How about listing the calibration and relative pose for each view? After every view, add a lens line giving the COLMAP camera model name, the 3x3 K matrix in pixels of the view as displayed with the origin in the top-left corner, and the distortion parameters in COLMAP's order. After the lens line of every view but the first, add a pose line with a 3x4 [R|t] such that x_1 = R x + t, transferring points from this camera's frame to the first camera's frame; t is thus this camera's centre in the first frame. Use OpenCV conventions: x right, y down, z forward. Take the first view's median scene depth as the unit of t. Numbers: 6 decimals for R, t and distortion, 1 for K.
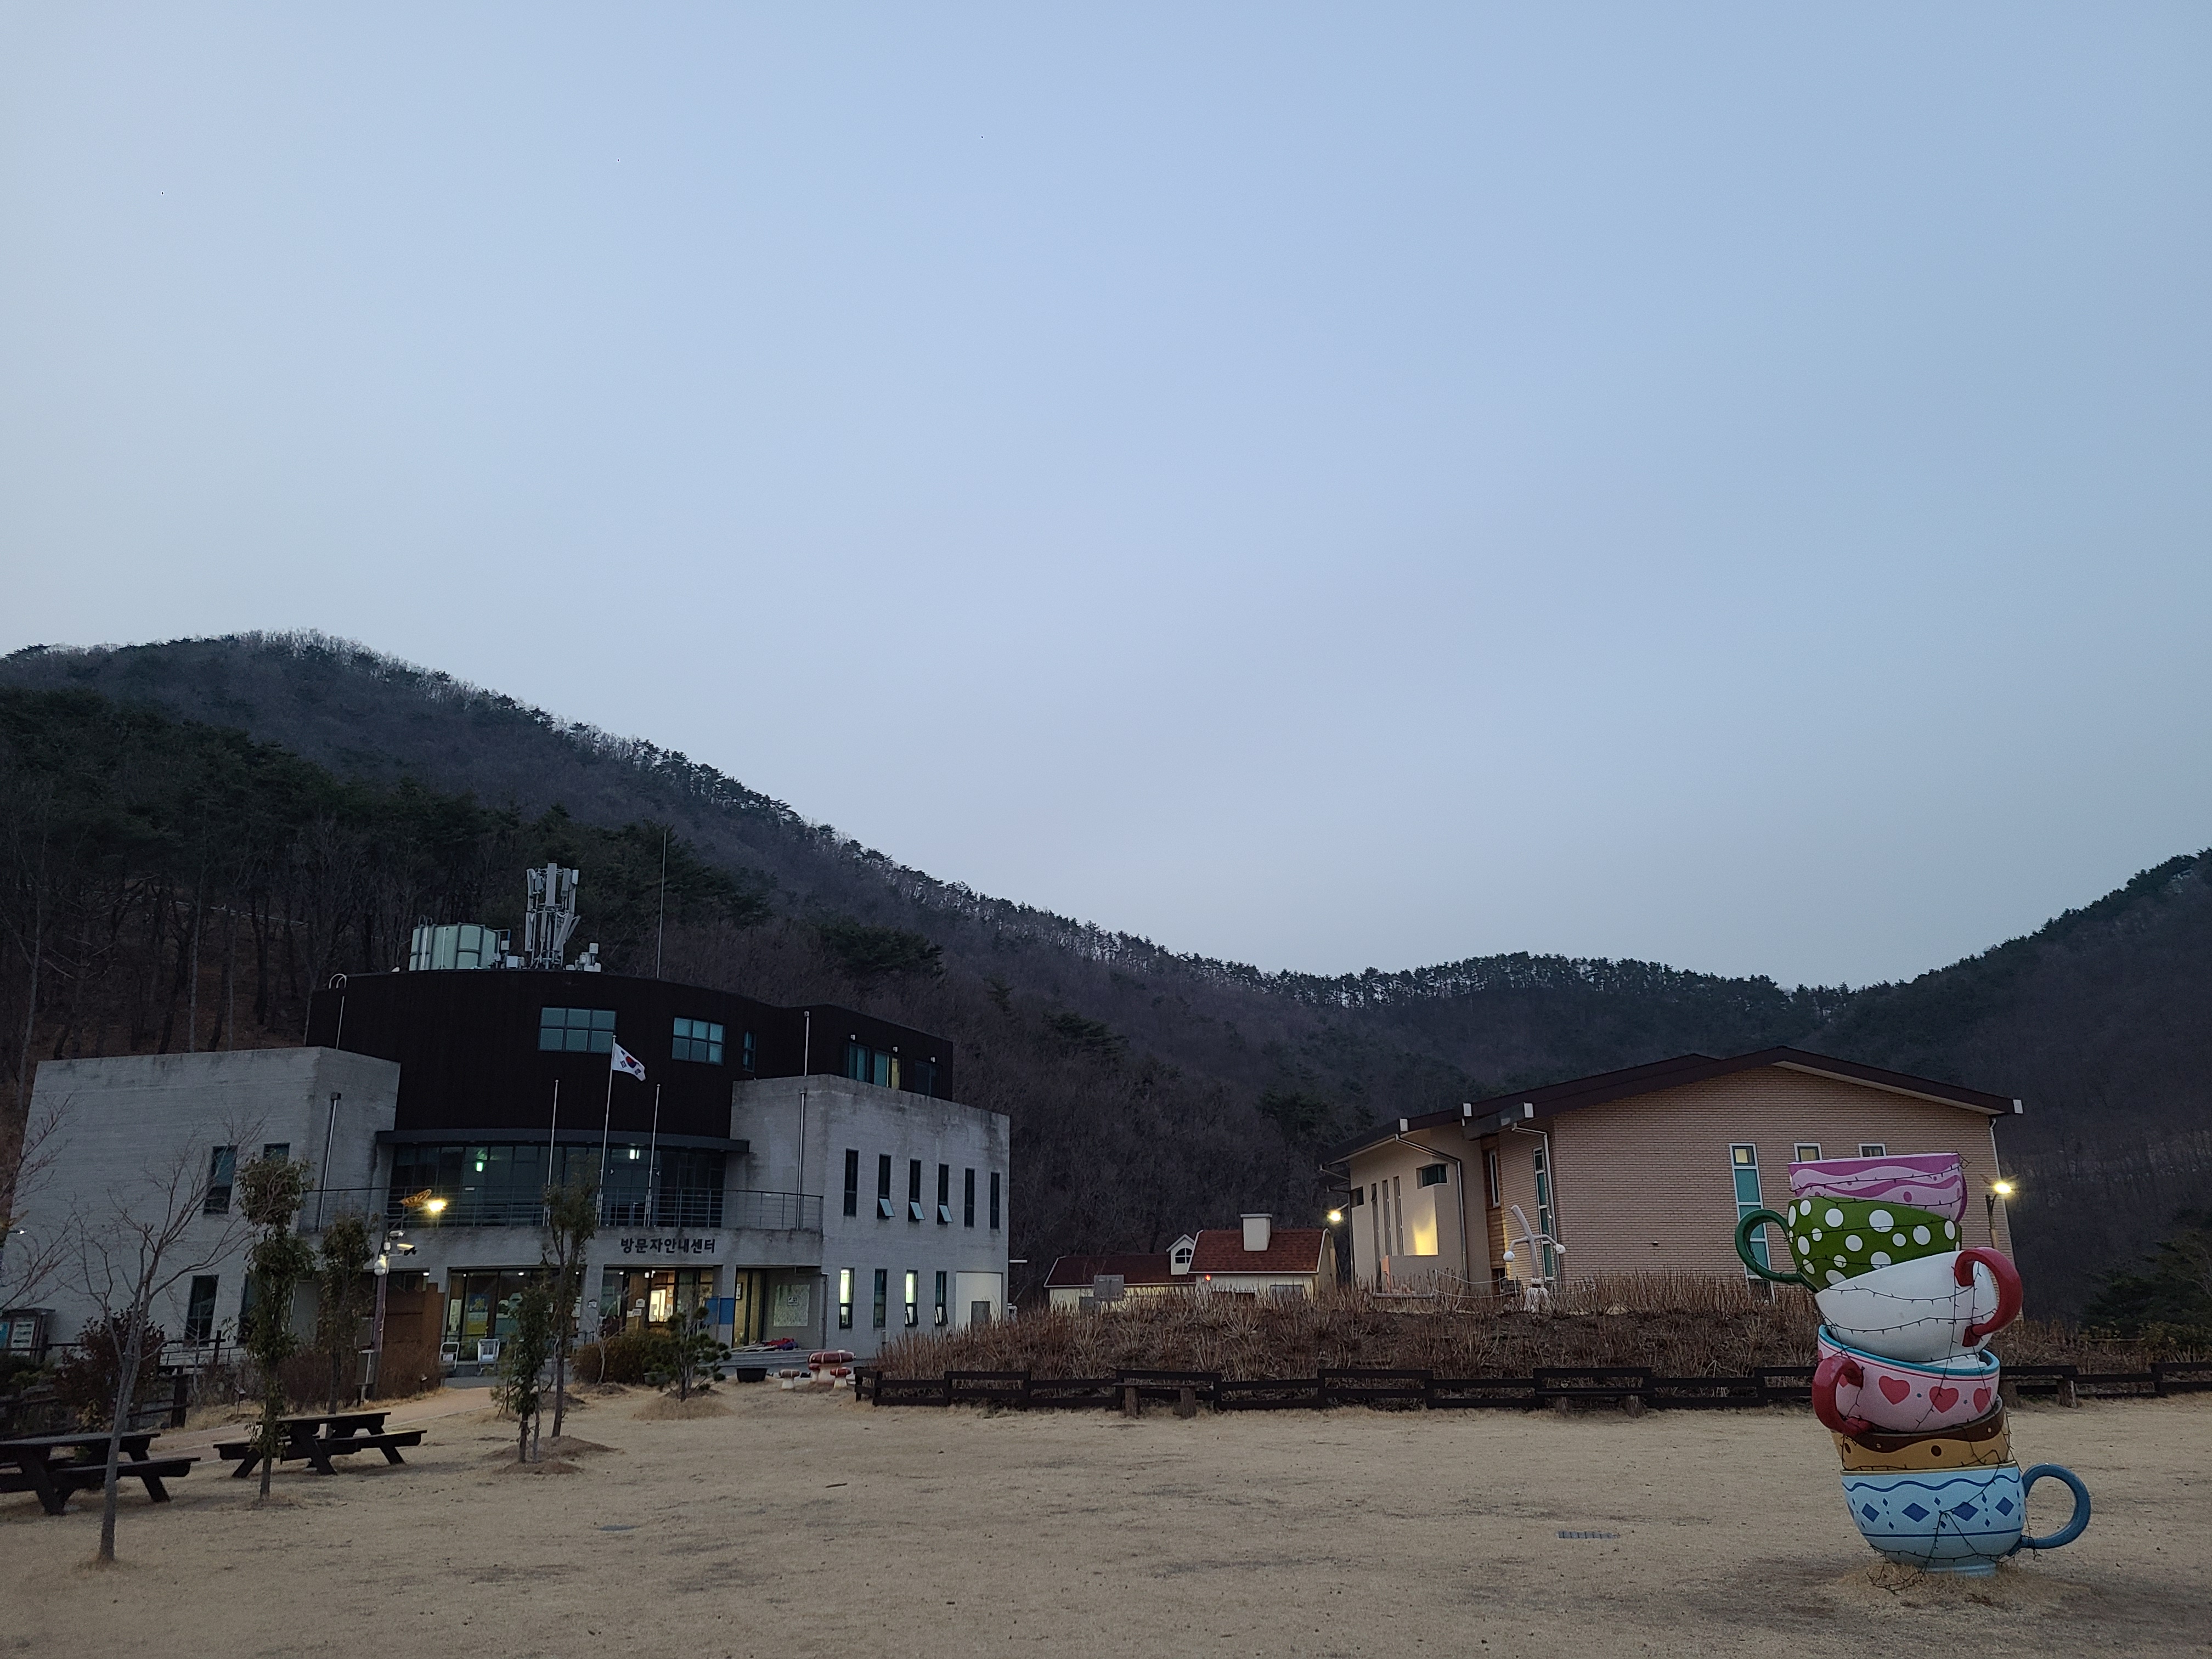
lens RADIAL K [[1644.3, 0, 1106.0], [0, 1644.3, 829.5], [0, 0, 1]] dist [0.055785, 0.001352]
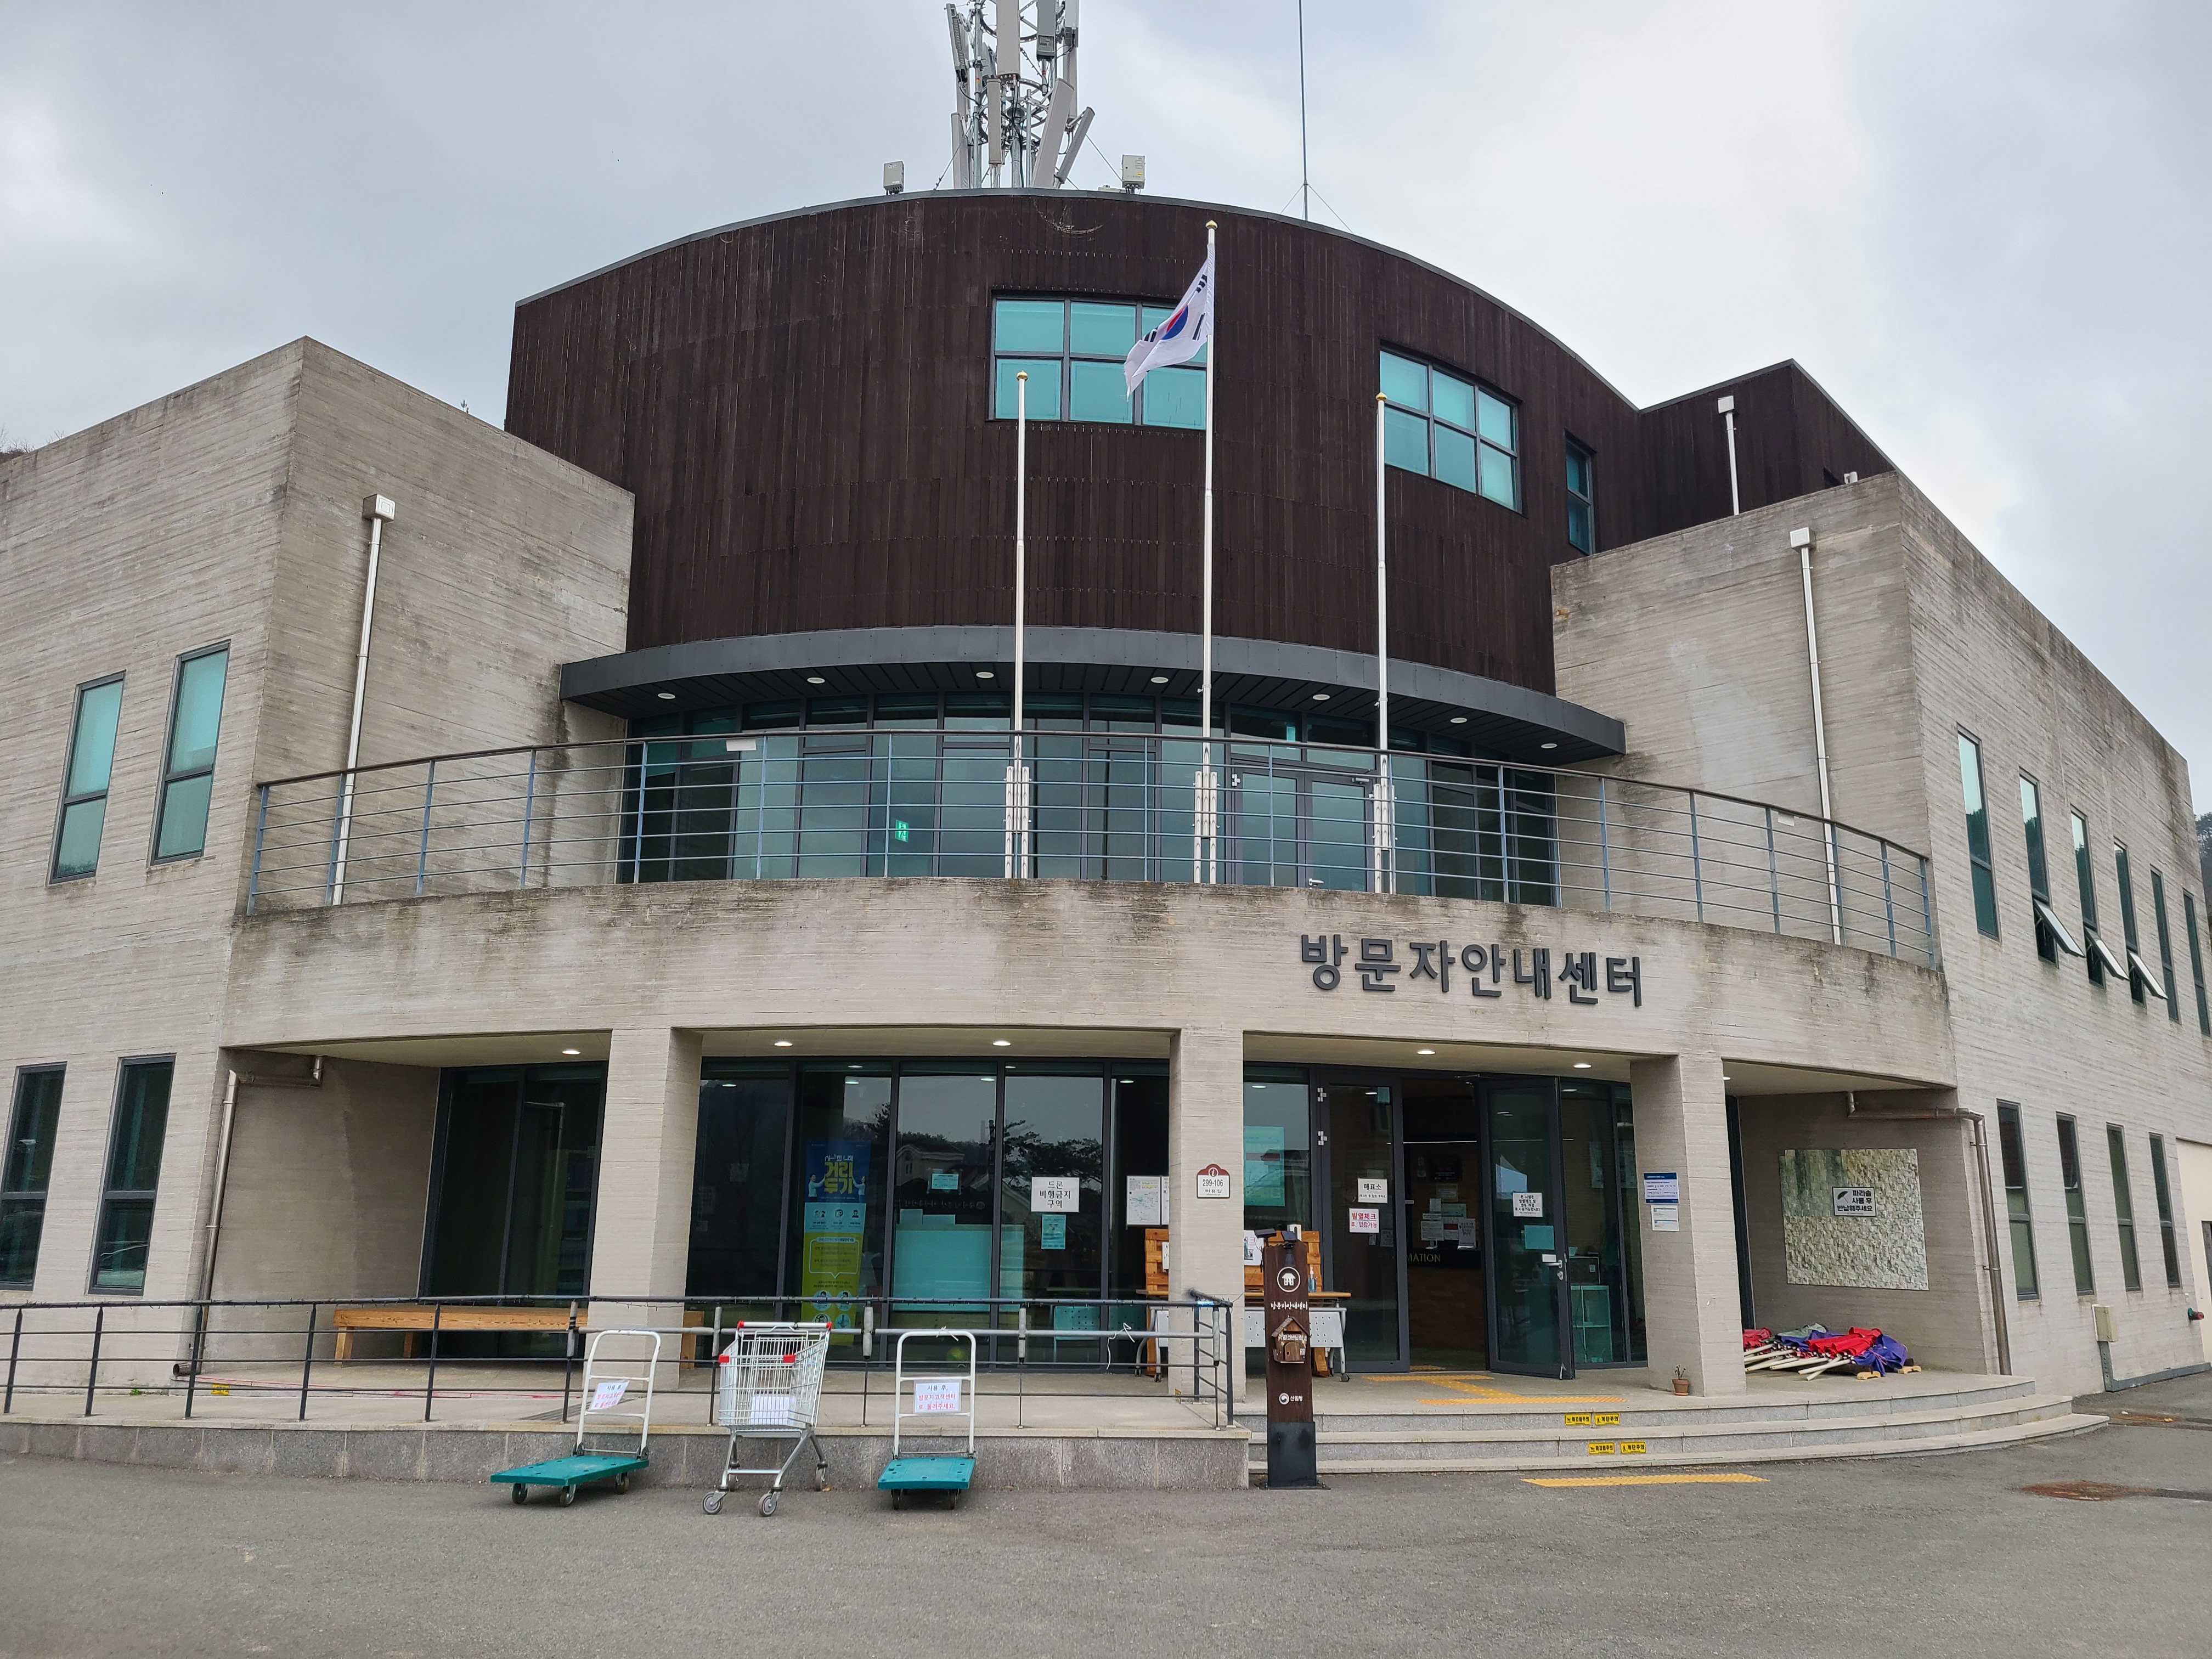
lens RADIAL K [[1644.3, 0, 1106.0], [0, 1644.3, 829.5], [0, 0, 1]] dist [0.055785, 0.001352]
pose [[0.941212, -0.051259, -0.333904, -0.223640], [0.070077, 0.996546, 0.044548, 0.206590], [0.330467, -0.065328, 0.941554, 0.717159]]
